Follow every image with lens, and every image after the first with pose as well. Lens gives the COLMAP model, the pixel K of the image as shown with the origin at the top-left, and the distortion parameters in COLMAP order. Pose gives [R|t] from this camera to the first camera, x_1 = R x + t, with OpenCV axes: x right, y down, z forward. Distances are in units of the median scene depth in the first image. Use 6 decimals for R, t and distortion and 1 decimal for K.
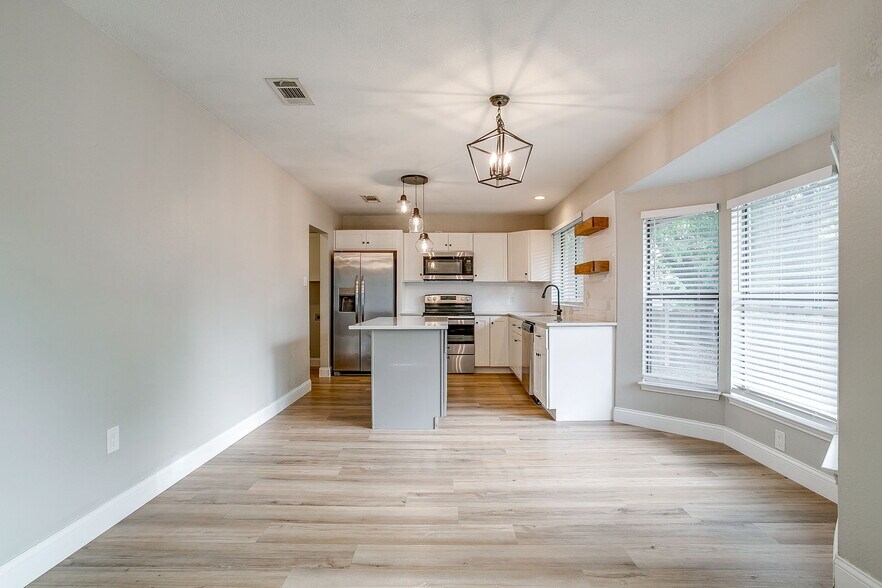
lens RADIAL K [[431.1, 0, 435.3], [0, 431.1, 294.5], [0, 0, 1]] dist [-0.056629, 0.029008]
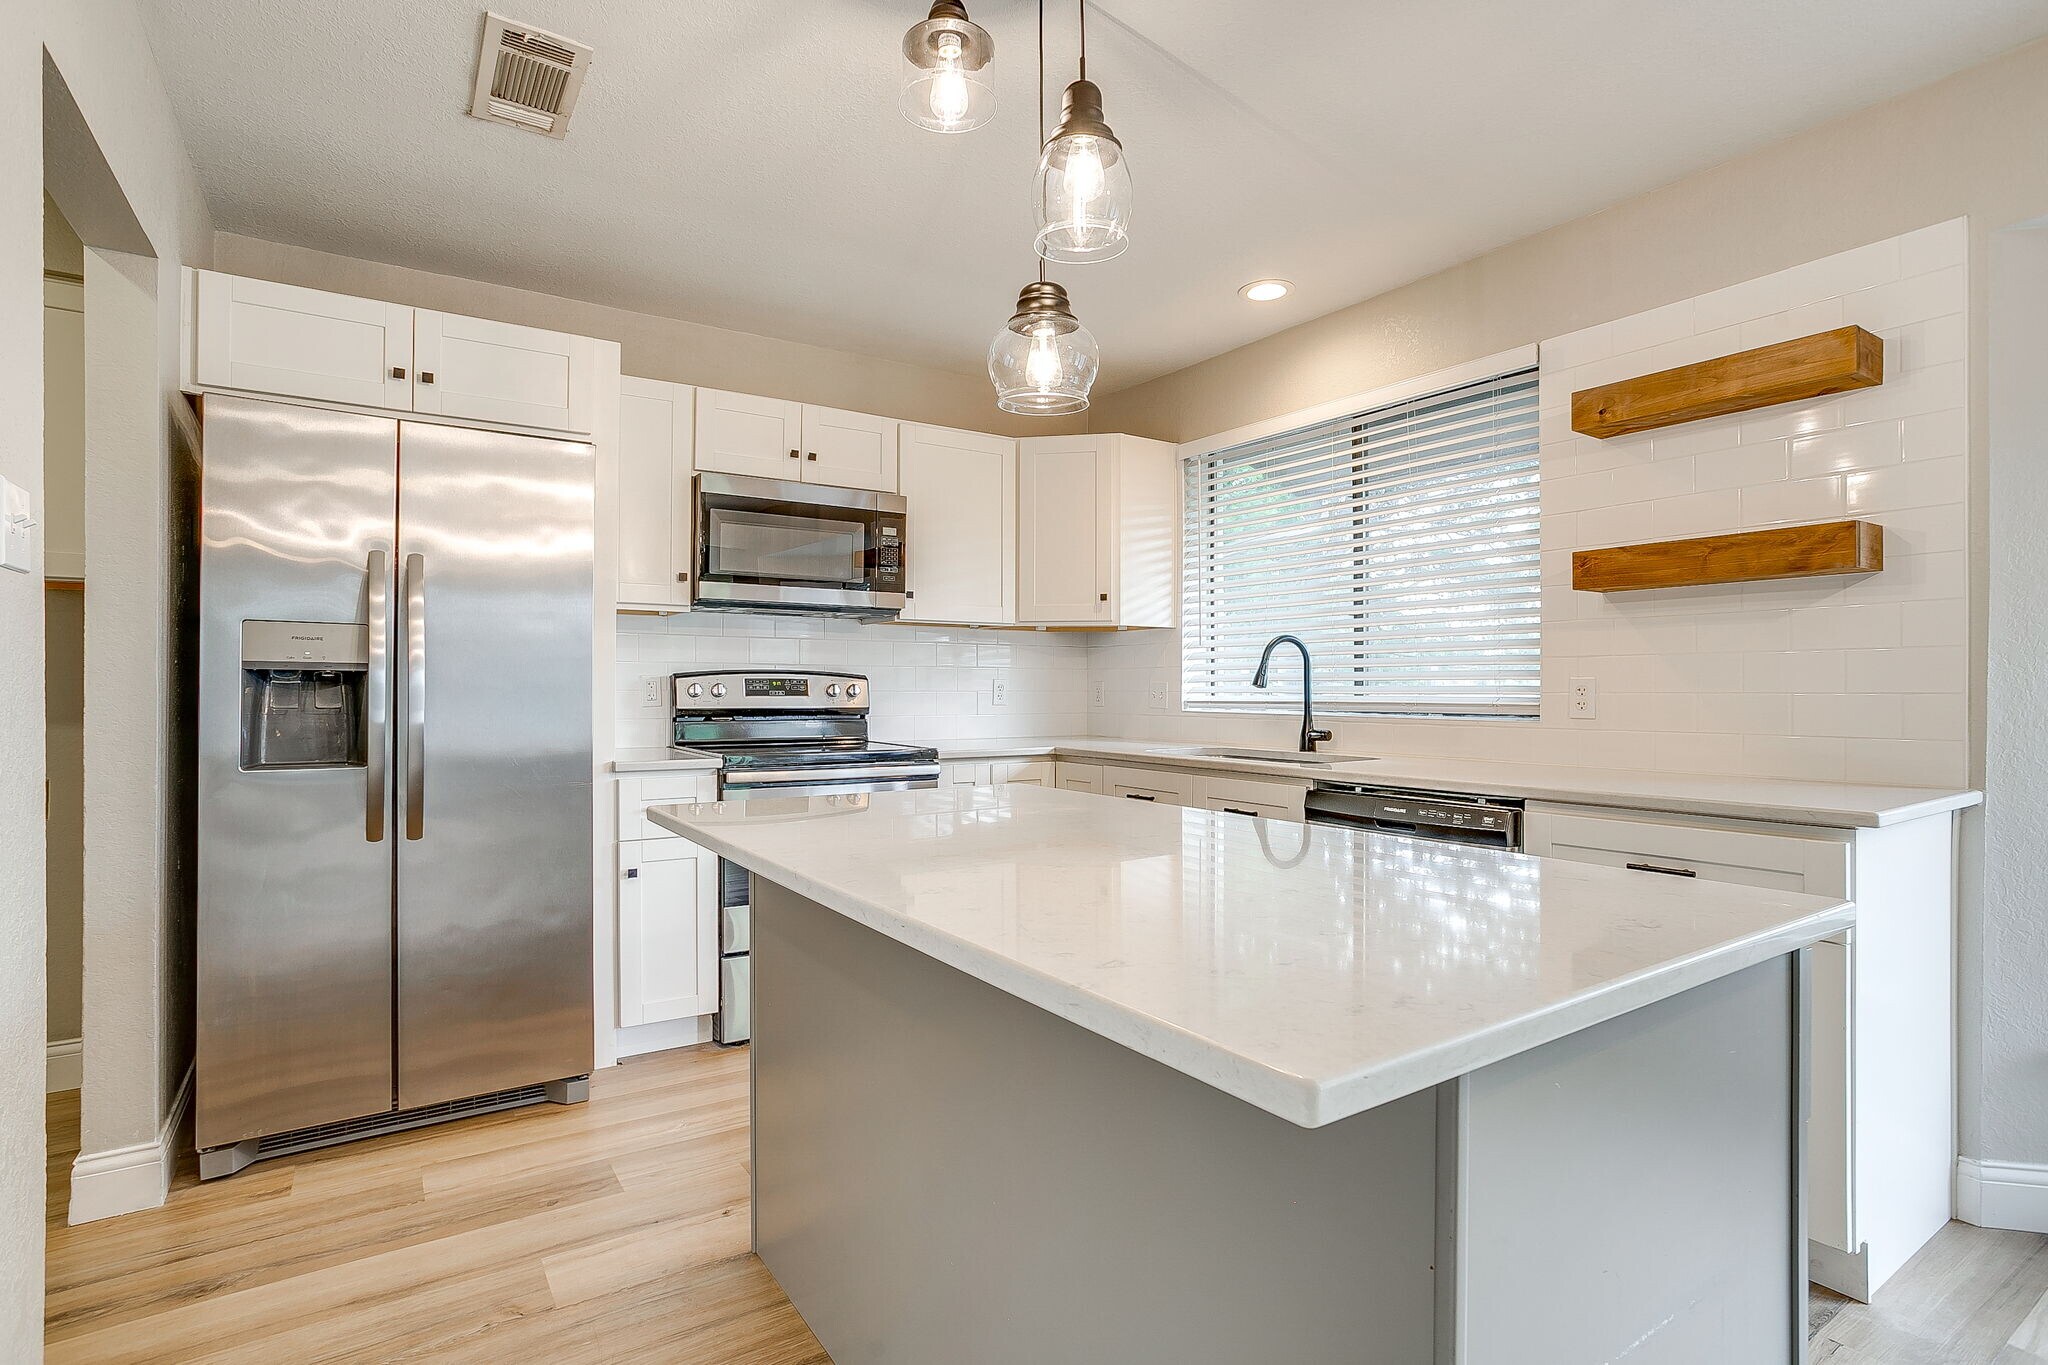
lens RADIAL K [[1001.1, 0, 1010.8], [0, 1001.1, 683.6], [0, 0, 1]] dist [-0.056629, 0.029008]
pose [[0.825096, 0.006466, 0.564955, -0.310958], [-0.007373, 0.999973, -0.000677, 0.011068], [-0.564944, -0.003606, 0.825121, 0.872388]]
